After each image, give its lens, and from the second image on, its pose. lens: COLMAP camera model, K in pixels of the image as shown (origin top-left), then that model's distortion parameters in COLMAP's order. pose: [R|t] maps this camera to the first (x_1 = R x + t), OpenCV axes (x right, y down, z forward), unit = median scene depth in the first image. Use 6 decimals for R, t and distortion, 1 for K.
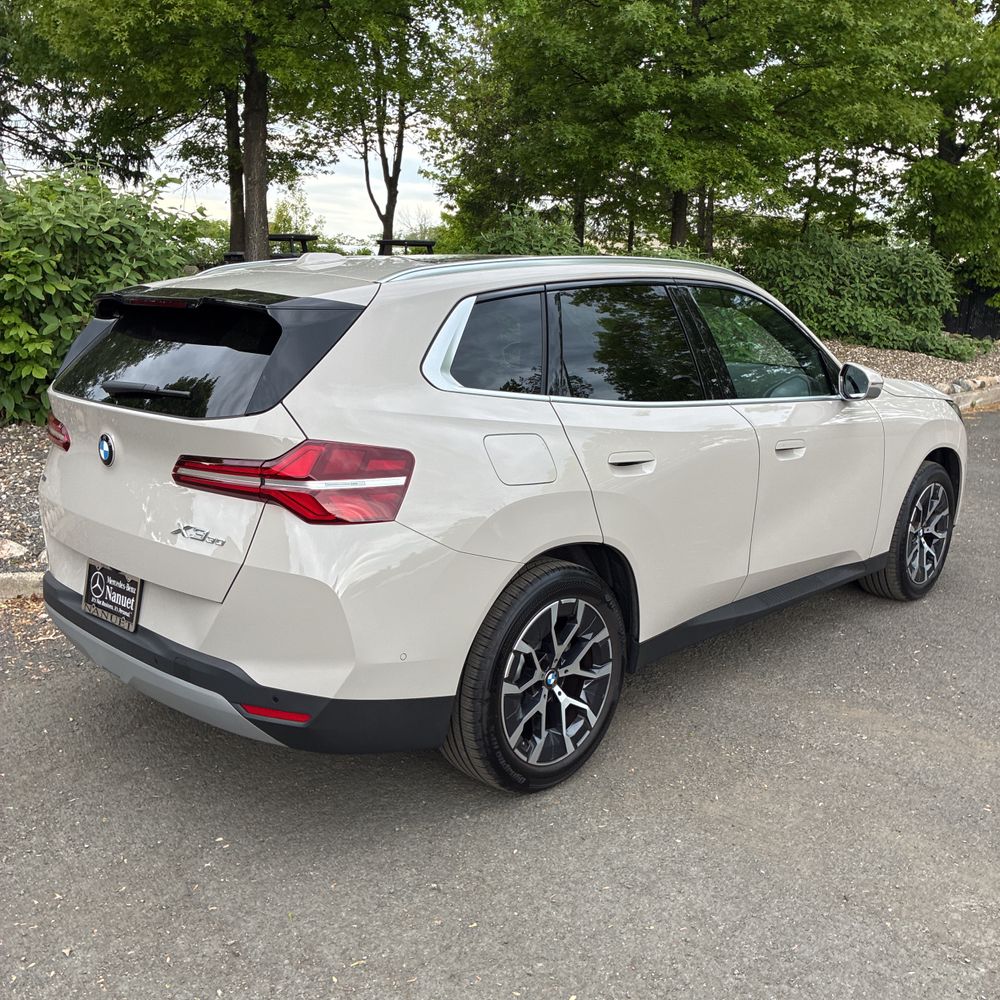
lens RADIAL K [[1007.7, 0, 498.1], [0, 1007.7, 499.8], [0, 0, 1]] dist [0.012947, 0.000000]
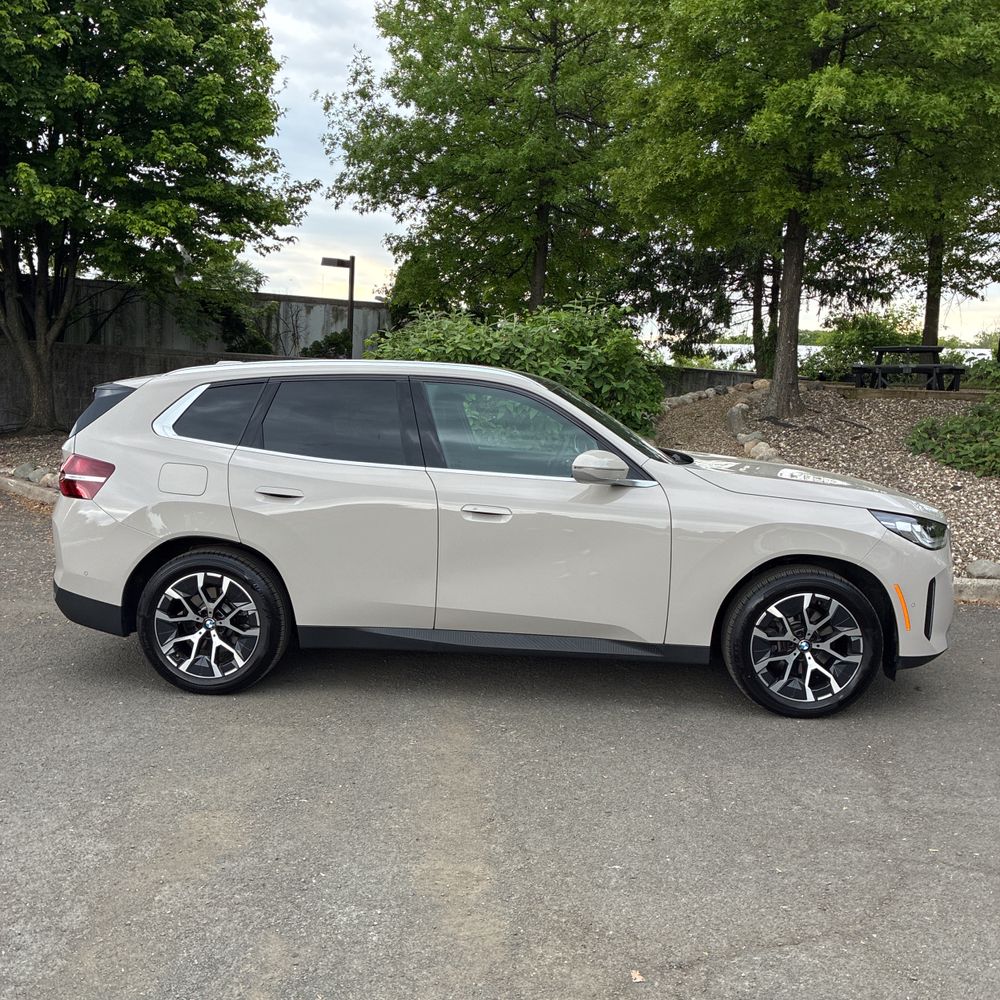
lens RADIAL K [[1007.7, 0, 500.9], [0, 1007.7, 501.8], [0, 0, 1]] dist [0.012947, 0.000000]
pose [[0.654632, 0.082458, -0.751437, 0.708508], [-0.164814, 0.985689, -0.035418, -0.013787], [0.737763, 0.147033, 0.658853, 0.126901]]
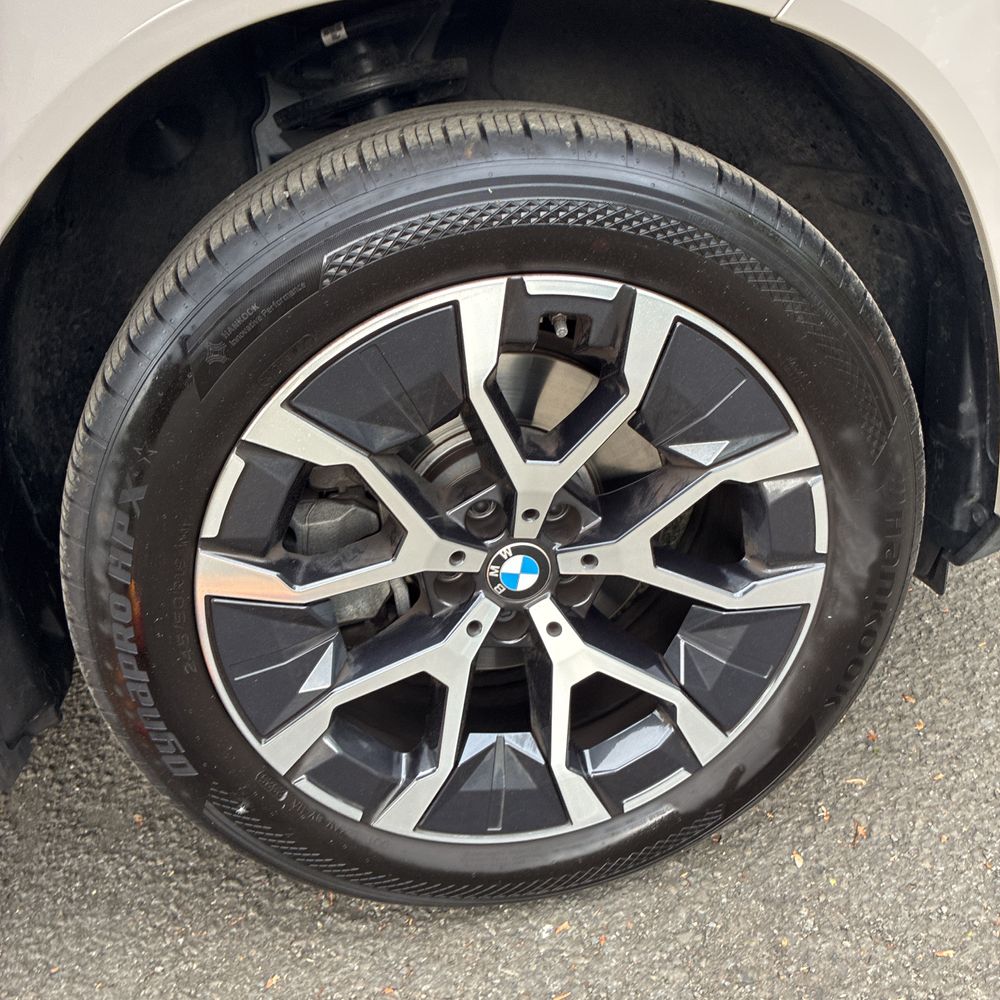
lens RADIAL K [[1007.7, 0, 509.7], [0, 1007.7, 489.9], [0, 0, 1]] dist [0.012947, 0.000000]
pose [[0.814883, 0.227754, -0.533004, 0.089012], [-0.089284, 0.957914, 0.272816, 0.038461], [0.572708, -0.174724, 0.800923, 0.367040]]
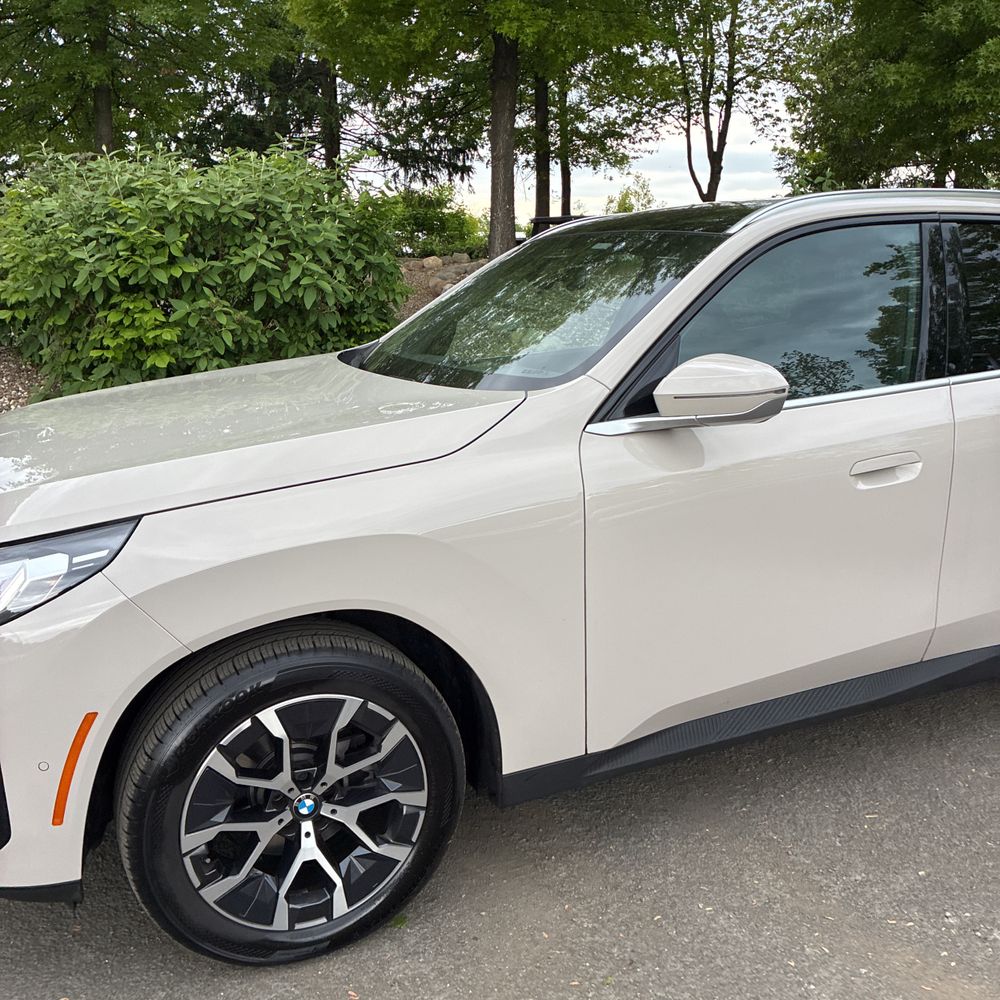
lens RADIAL K [[1007.7, 0, 503.2], [0, 1007.7, 520.1], [0, 0, 1]] dist [0.012947, 0.000000]
pose [[0.936225, 0.056631, -0.346809, 0.172394], [-0.047745, 0.998277, 0.034119, -0.027164], [0.348144, -0.015385, 0.937315, 0.232517]]
